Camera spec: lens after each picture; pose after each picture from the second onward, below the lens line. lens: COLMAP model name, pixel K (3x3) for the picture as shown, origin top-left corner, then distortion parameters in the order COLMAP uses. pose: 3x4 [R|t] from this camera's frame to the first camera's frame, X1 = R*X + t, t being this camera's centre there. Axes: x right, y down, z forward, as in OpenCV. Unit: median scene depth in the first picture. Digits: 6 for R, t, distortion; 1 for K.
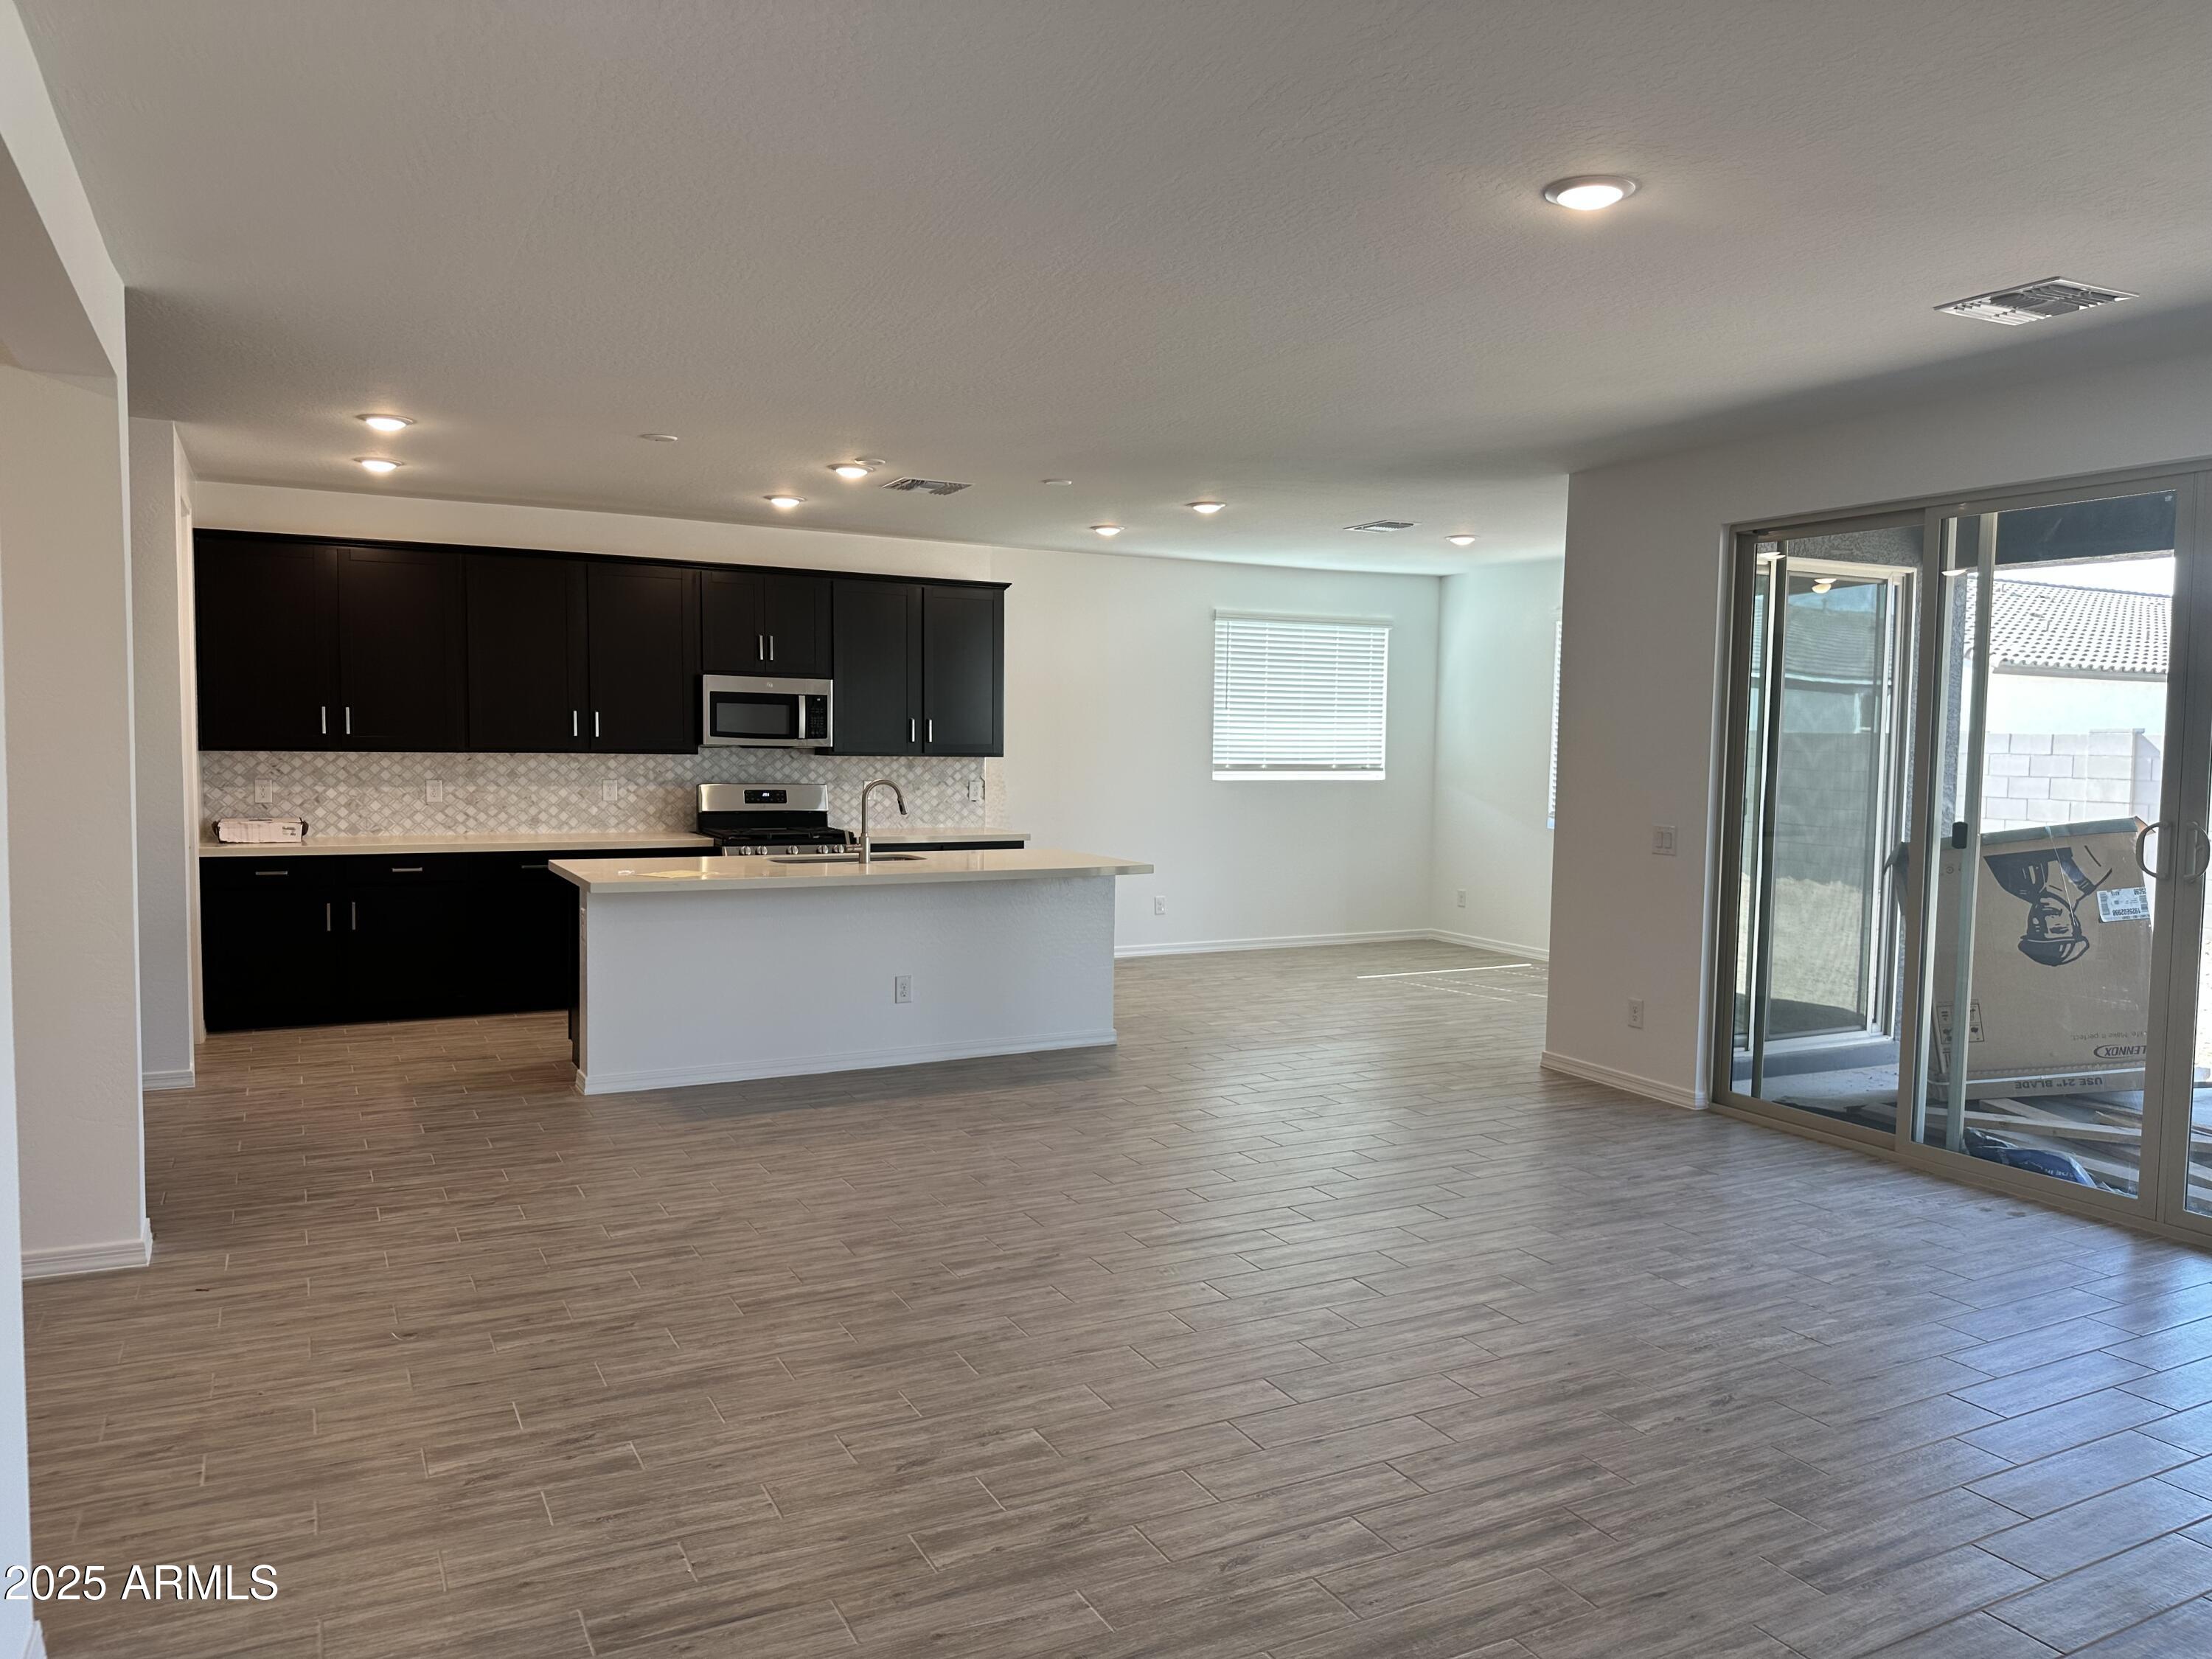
lens RADIAL K [[1543.9, 0, 1108.4], [0, 1543.9, 835.7], [0, 0, 1]] dist [0.098796, -0.160096]
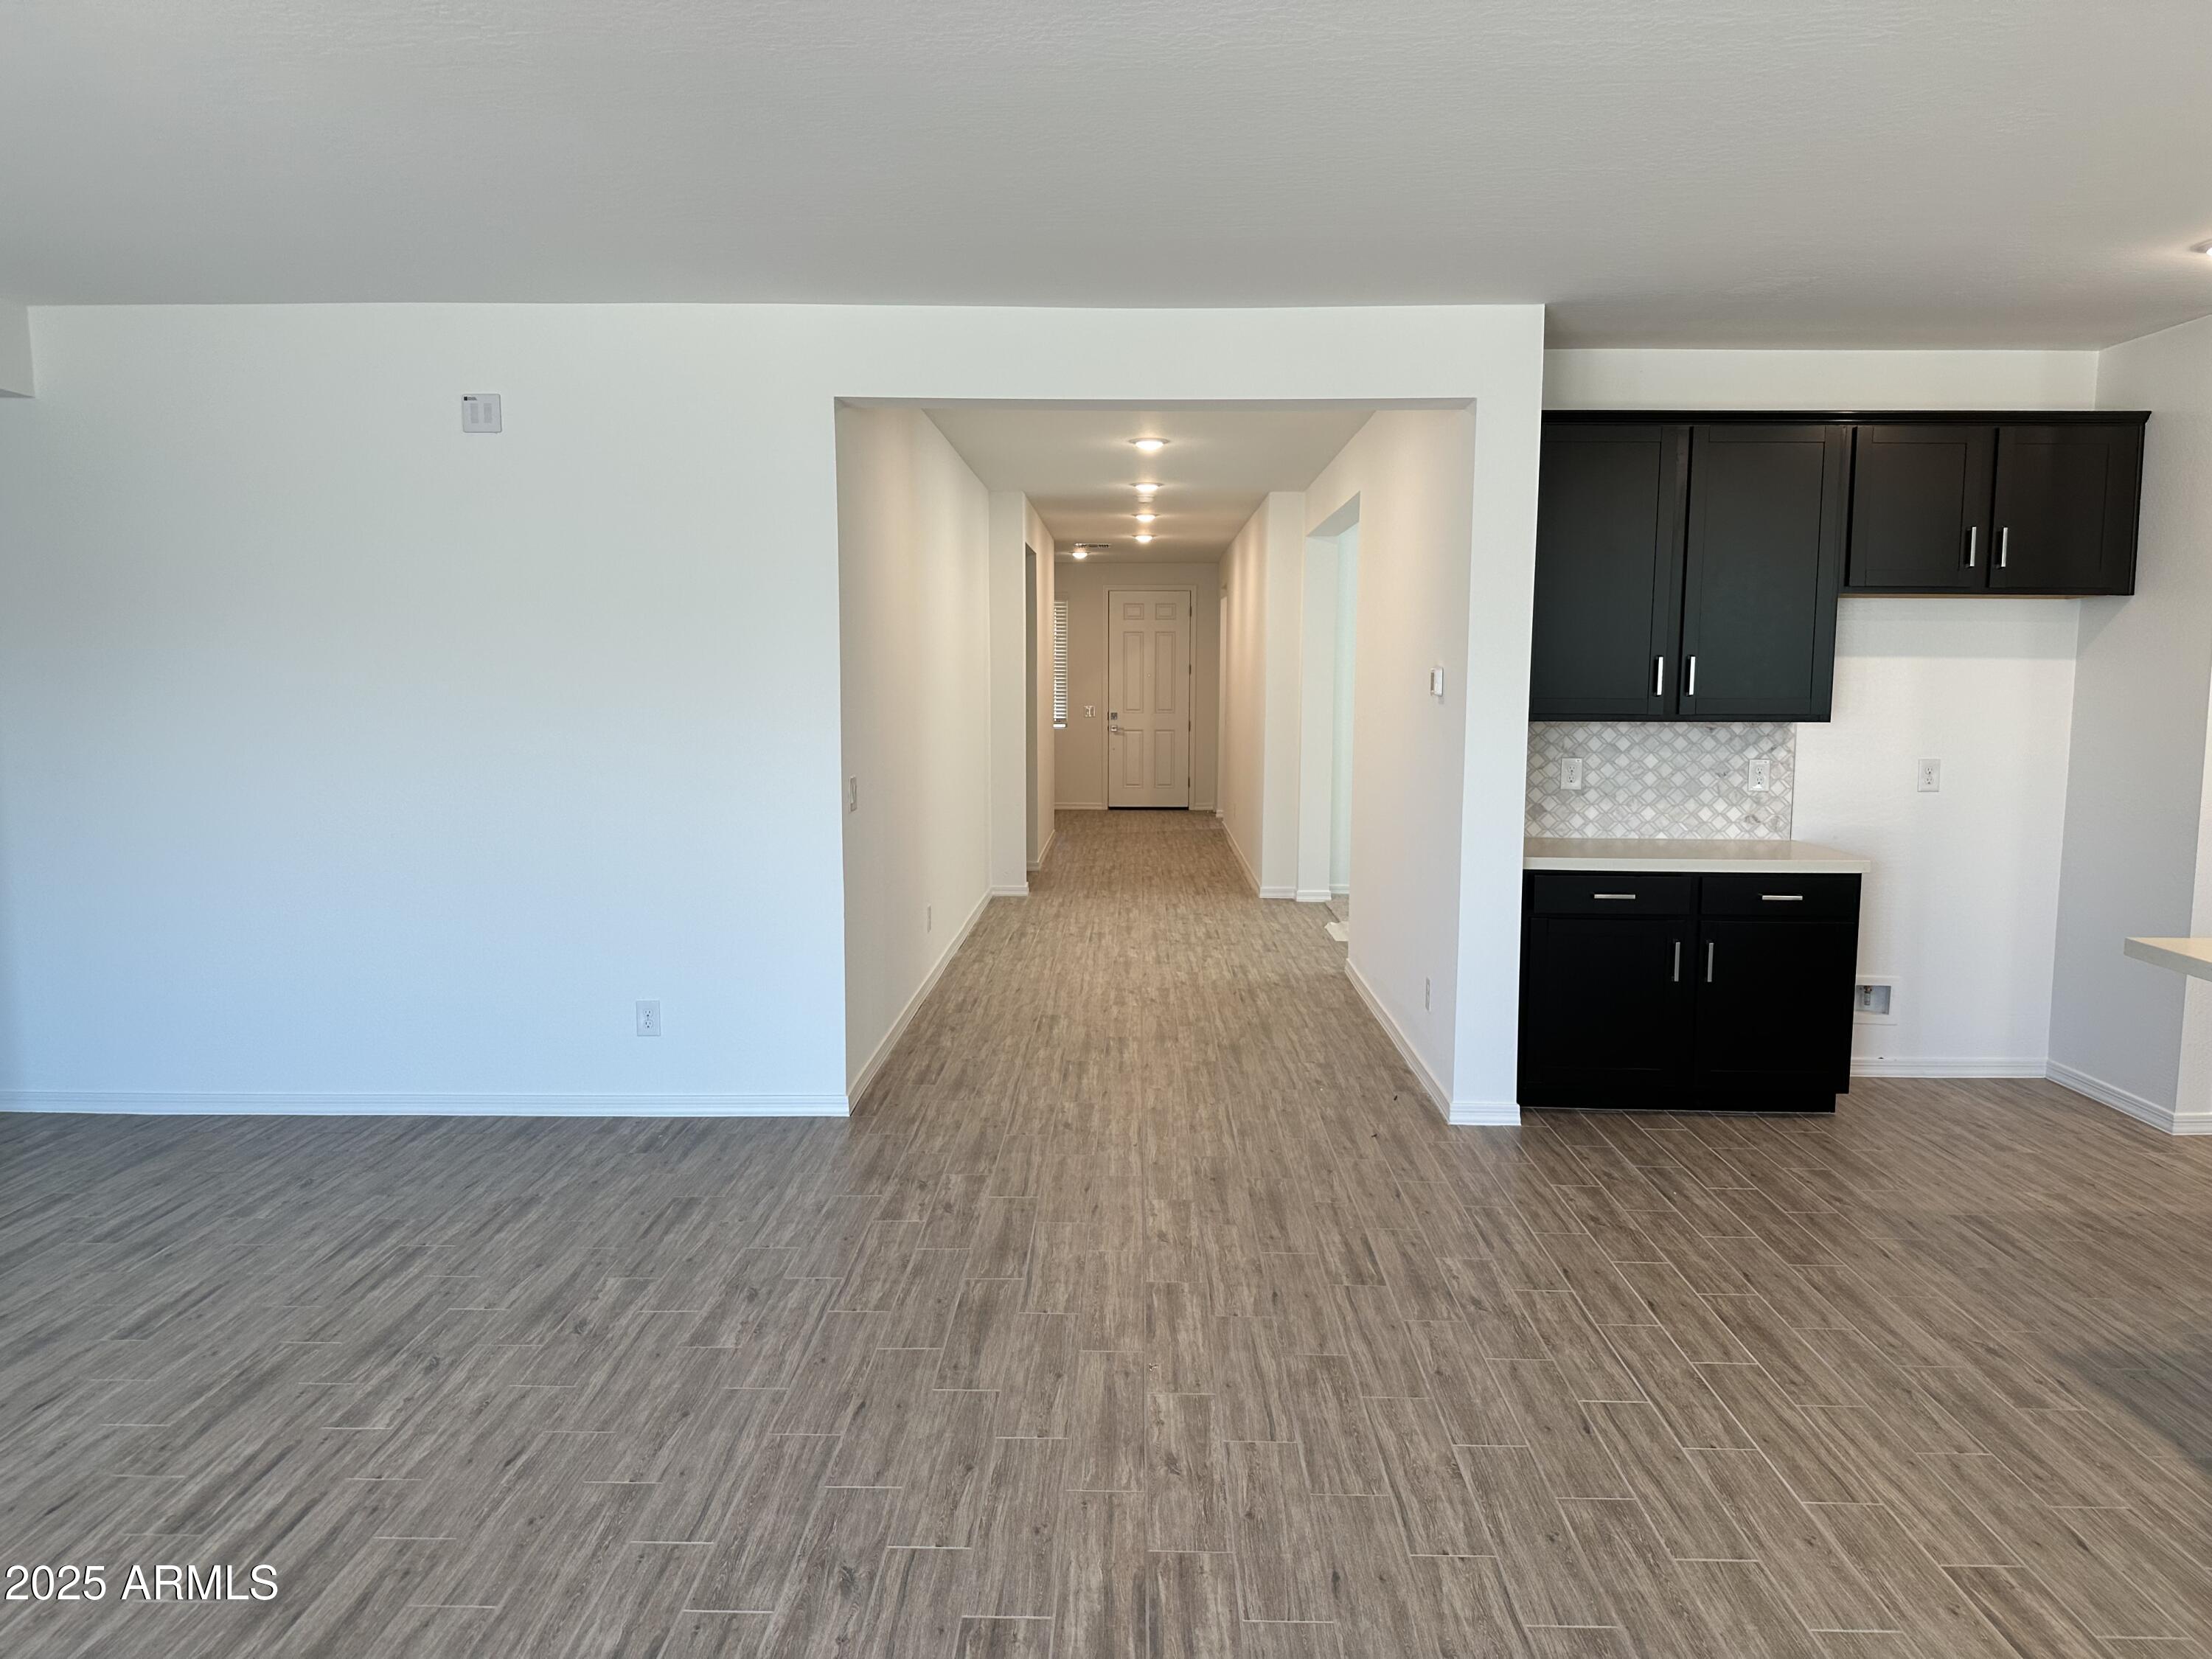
lens RADIAL K [[1543.9, 0, 1108.4], [0, 1543.9, 835.7], [0, 0, 1]] dist [0.098796, -0.160096]
pose [[-0.484974, 0.073740, -0.871414, 0.291815], [-0.068519, 0.990172, 0.121923, -0.041939], [0.871840, 0.118838, -0.475154, 0.679426]]
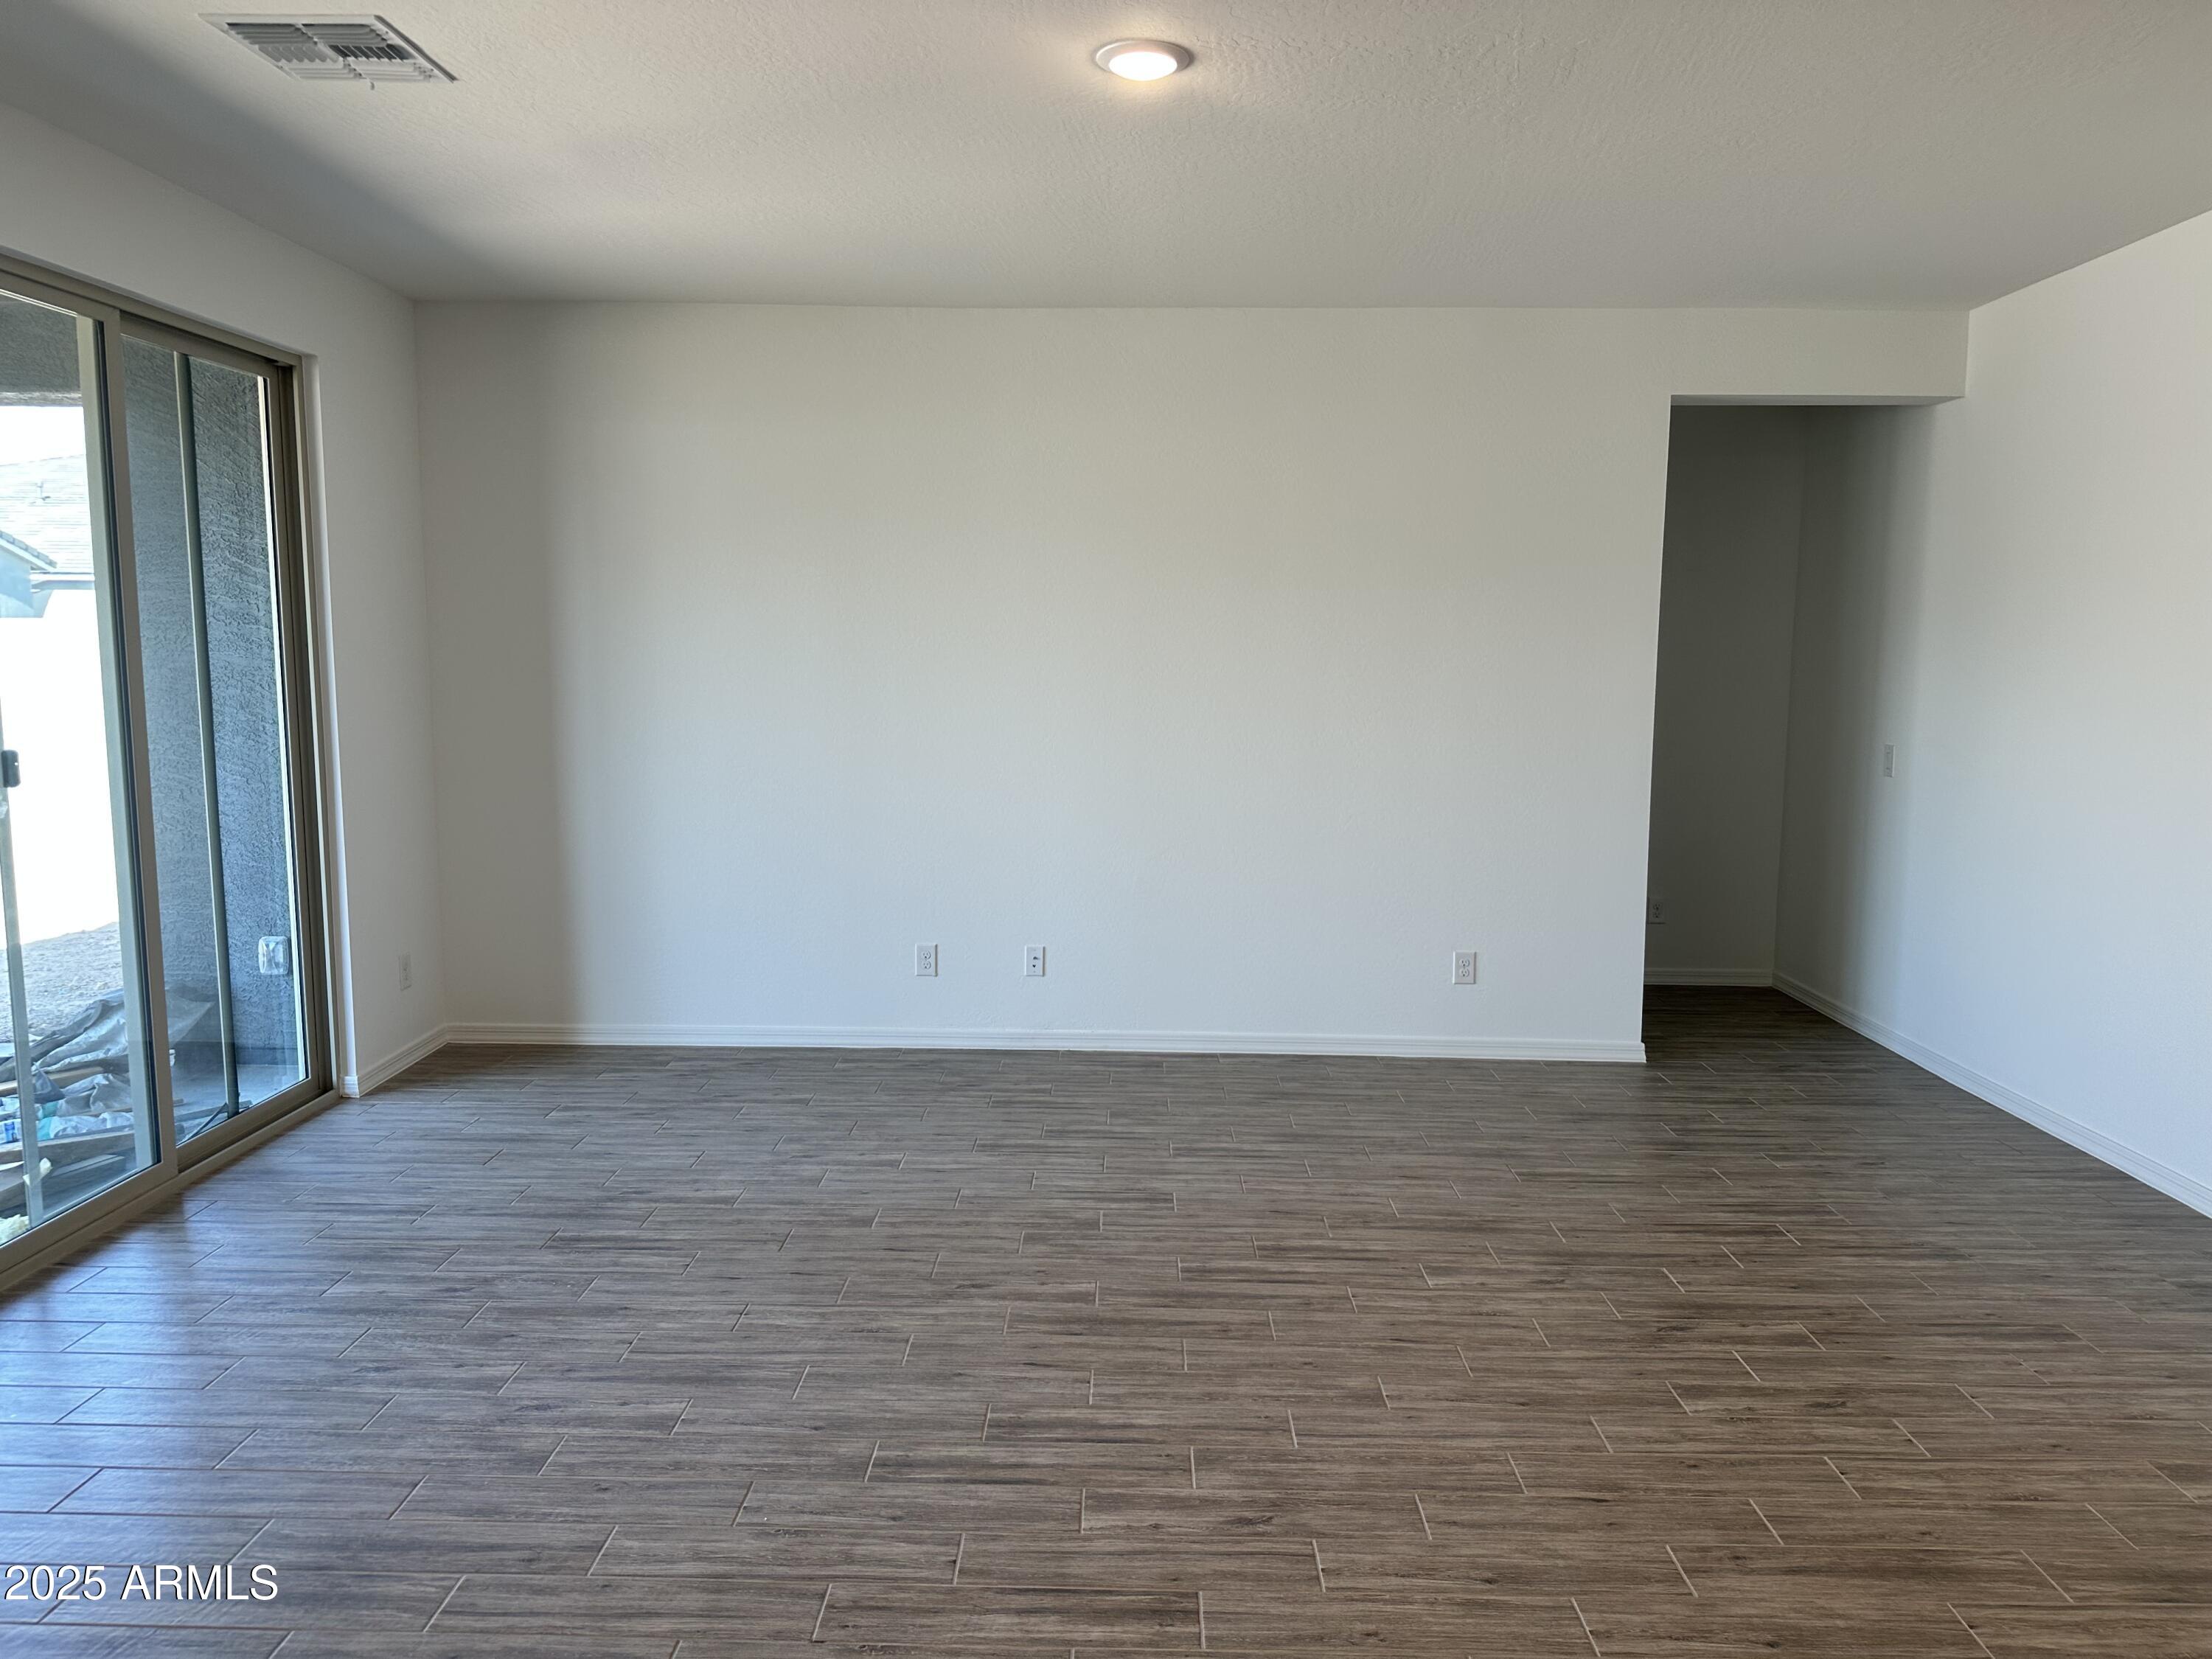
lens RADIAL K [[1543.9, 0, 1108.4], [0, 1543.9, 835.7], [0, 0, 1]] dist [0.098796, -0.160096]
pose [[-0.878252, -0.079578, 0.471530, -0.062939], [0.009007, 0.983128, 0.182696, -0.050830], [-0.478113, 0.164700, -0.862718, 0.772503]]
